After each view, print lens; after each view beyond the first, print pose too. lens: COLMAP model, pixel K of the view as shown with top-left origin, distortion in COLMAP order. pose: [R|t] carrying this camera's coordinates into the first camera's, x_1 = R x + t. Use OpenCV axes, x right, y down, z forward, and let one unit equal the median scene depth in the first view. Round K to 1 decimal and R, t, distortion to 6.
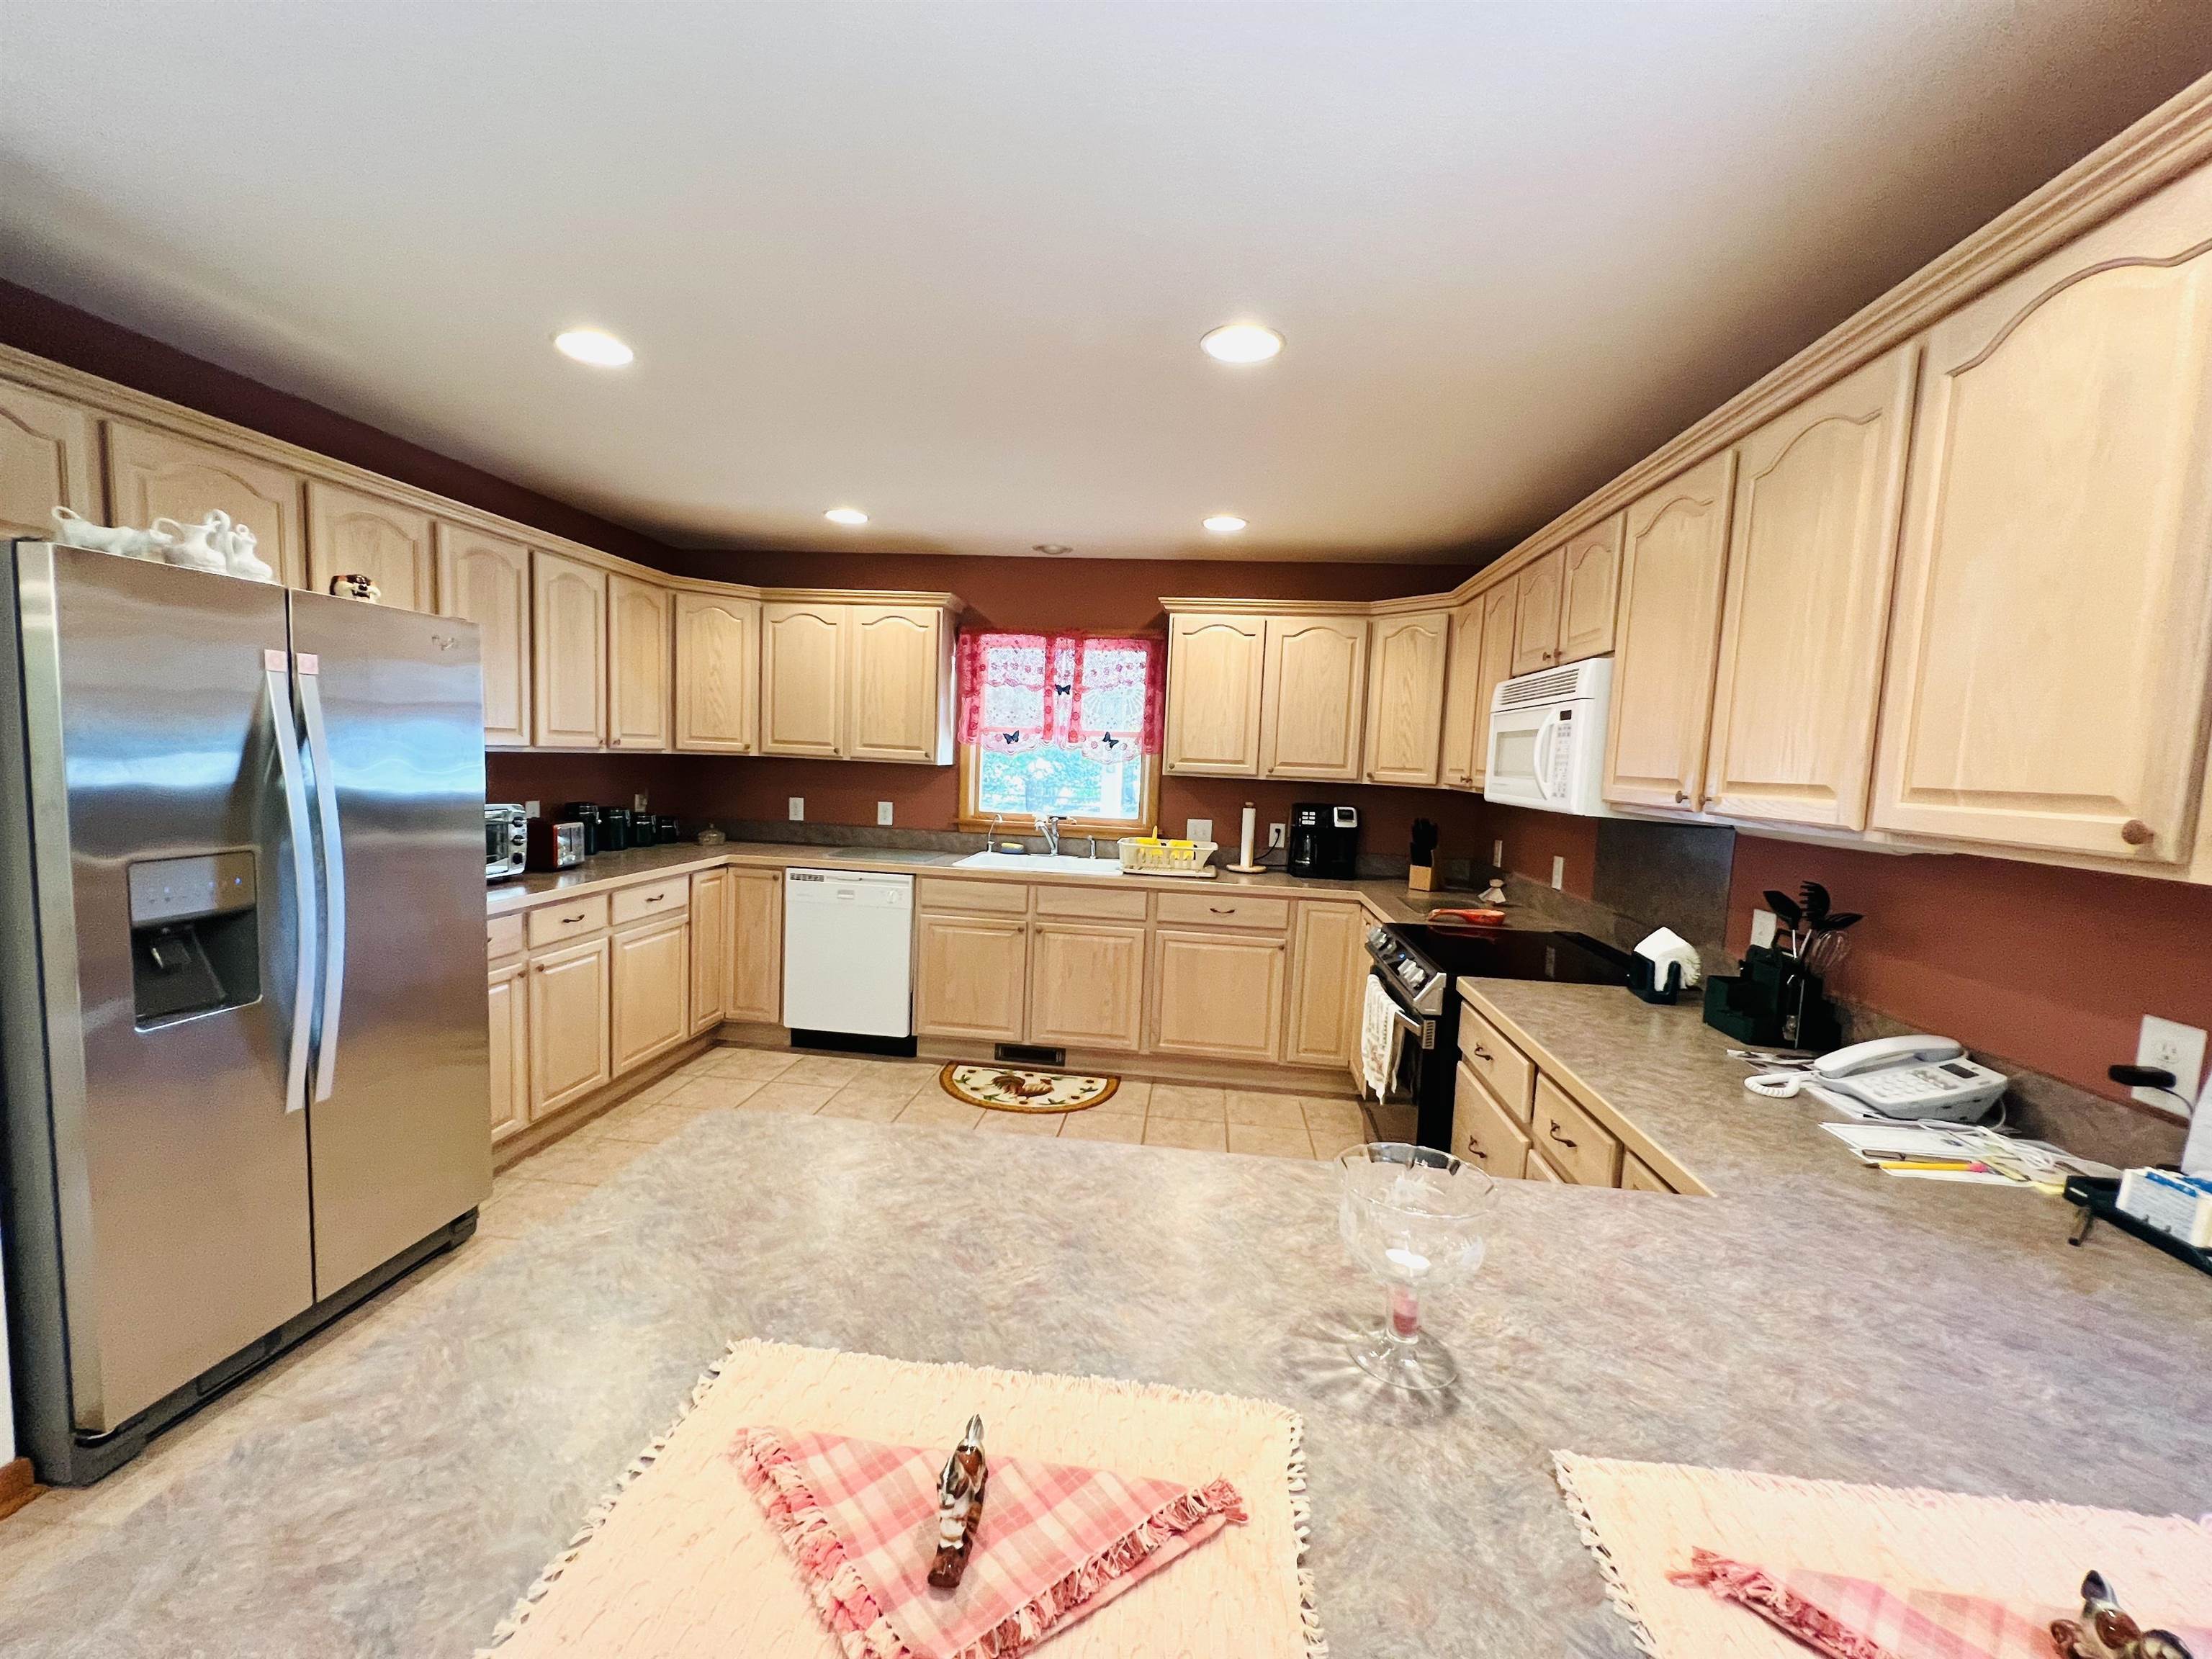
lens RADIAL K [[893.4, 0, 1111.9], [0, 893.4, 833.1], [0, 0, 1]] dist [-0.004503, 0.001052]
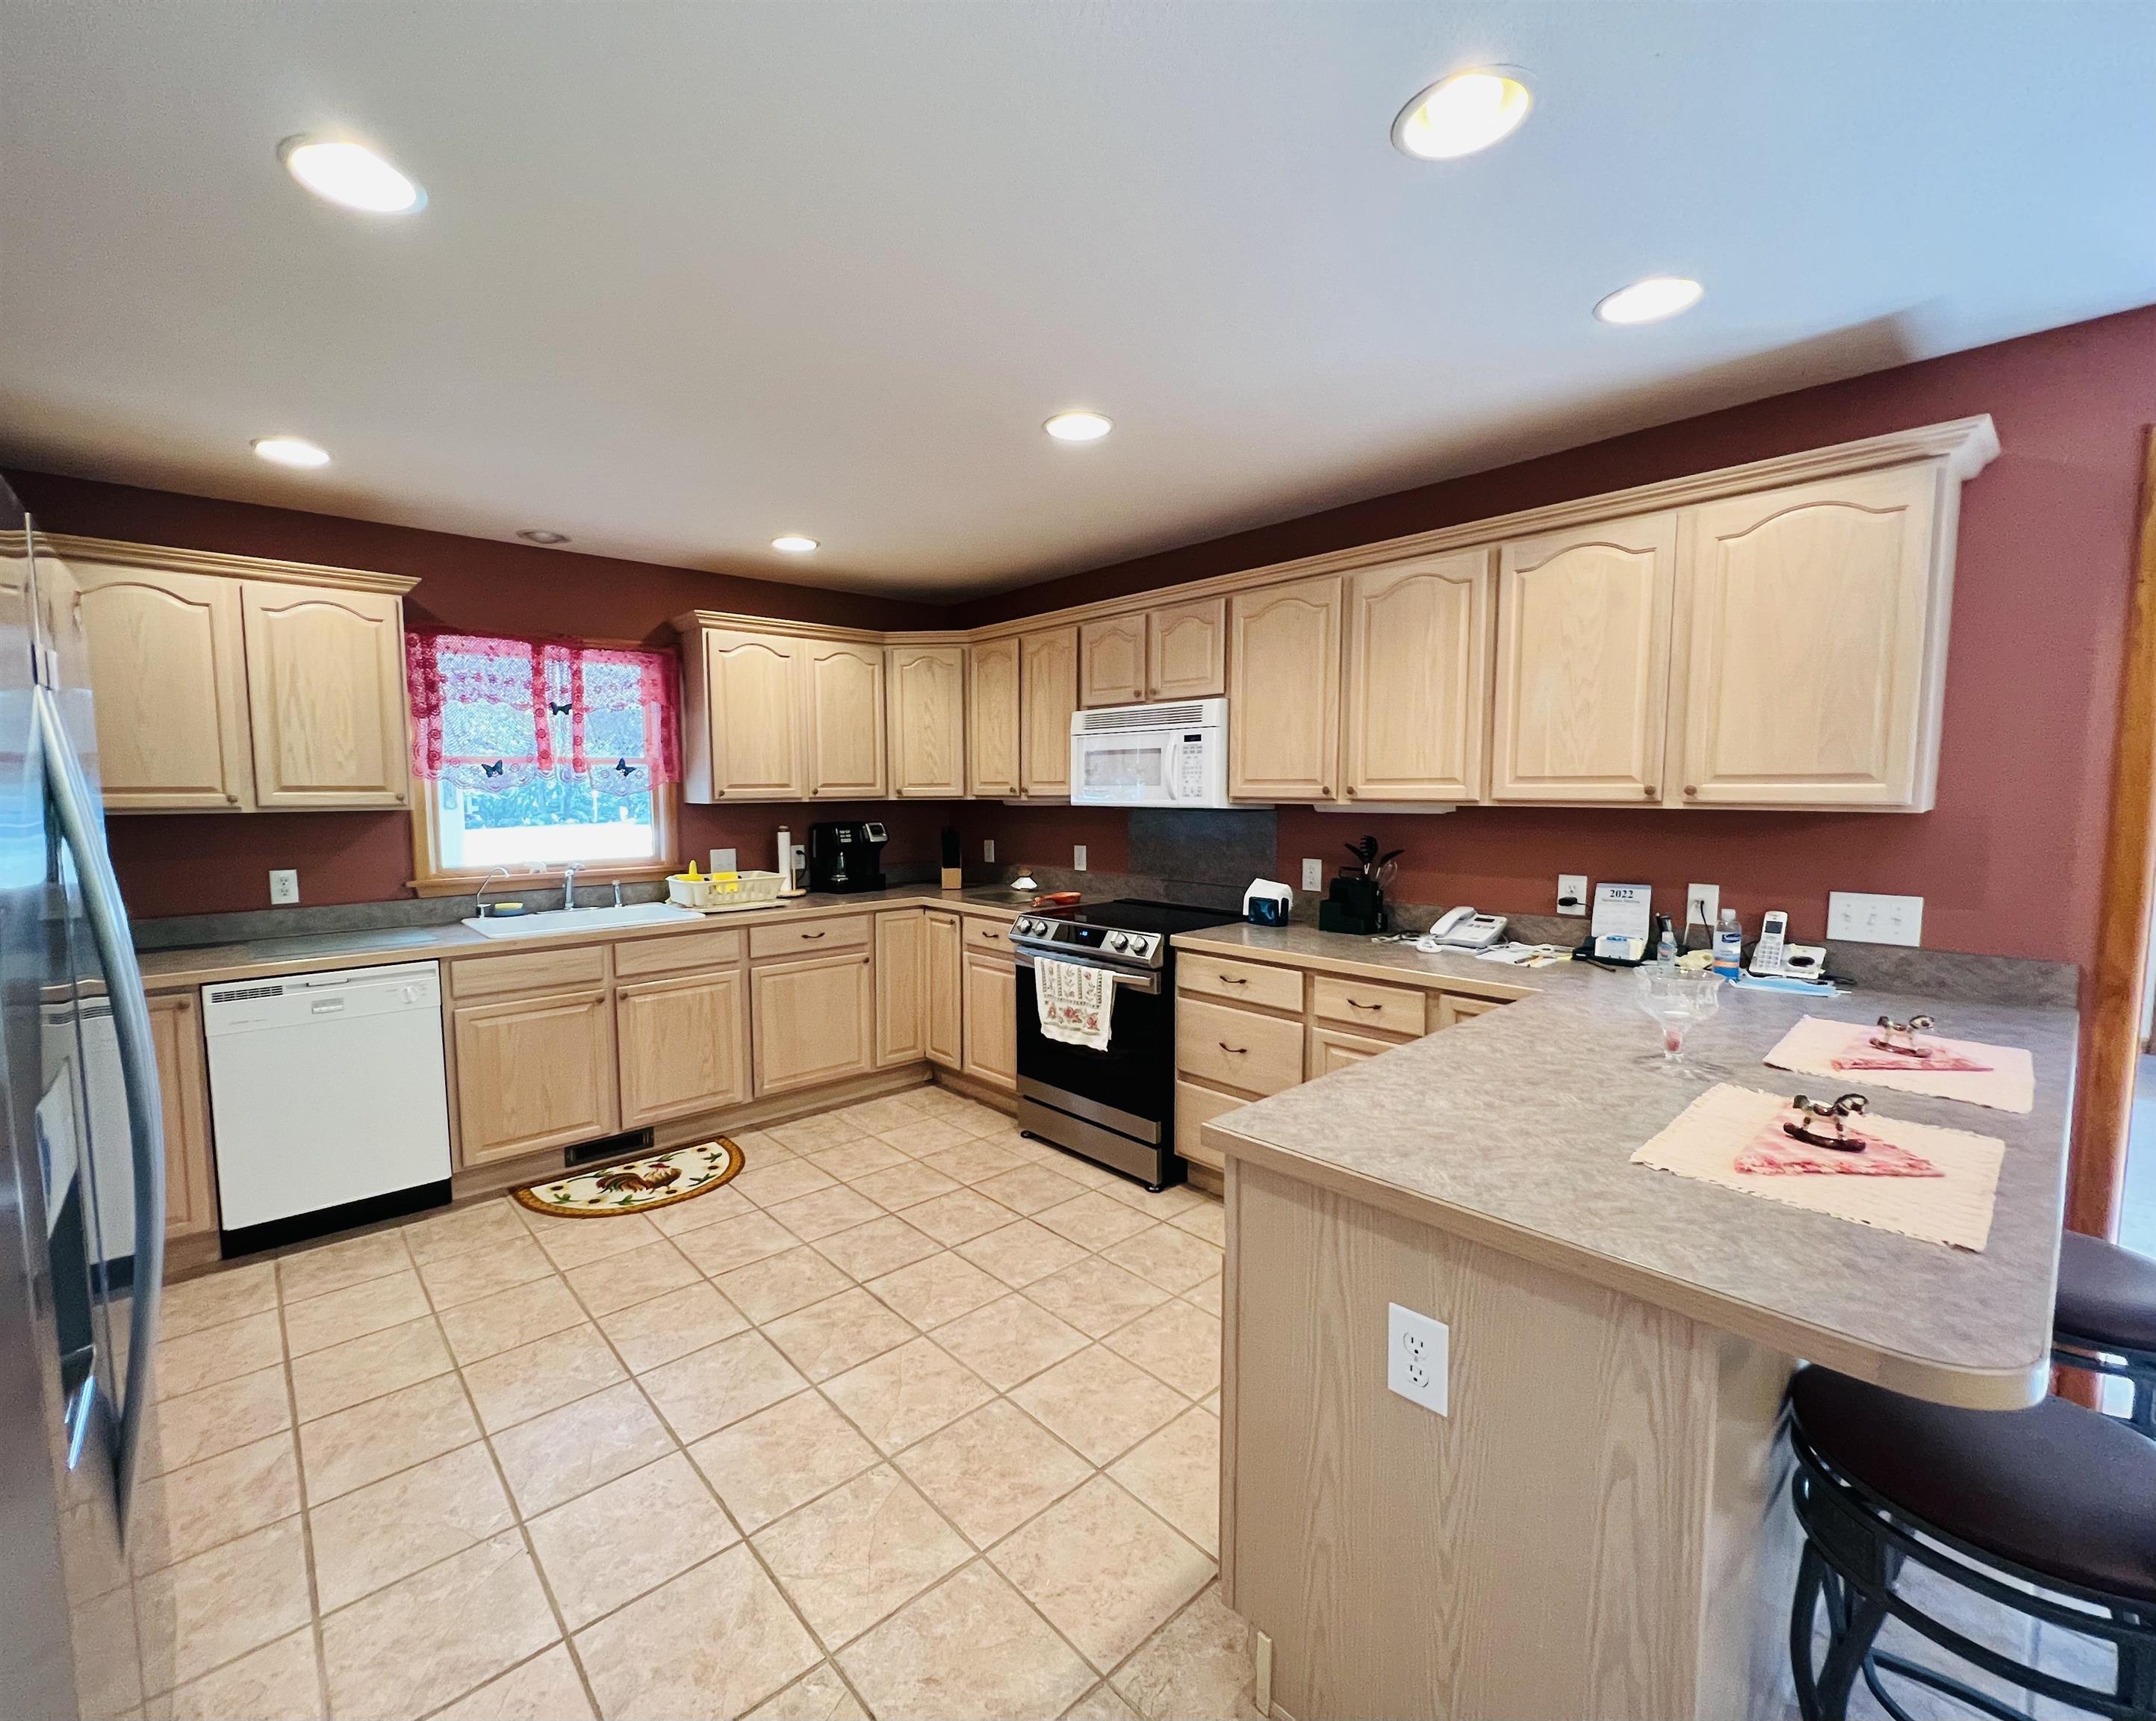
lens RADIAL K [[920.3, 0, 1013.1], [0, 920.3, 861.5], [0, 0, 1]] dist [-0.000492, -0.000351]
pose [[0.683811, -0.109939, 0.721329, -0.443591], [0.100615, 0.993347, 0.056017, -0.029132], [-0.722689, 0.034271, 0.690324, 0.126858]]
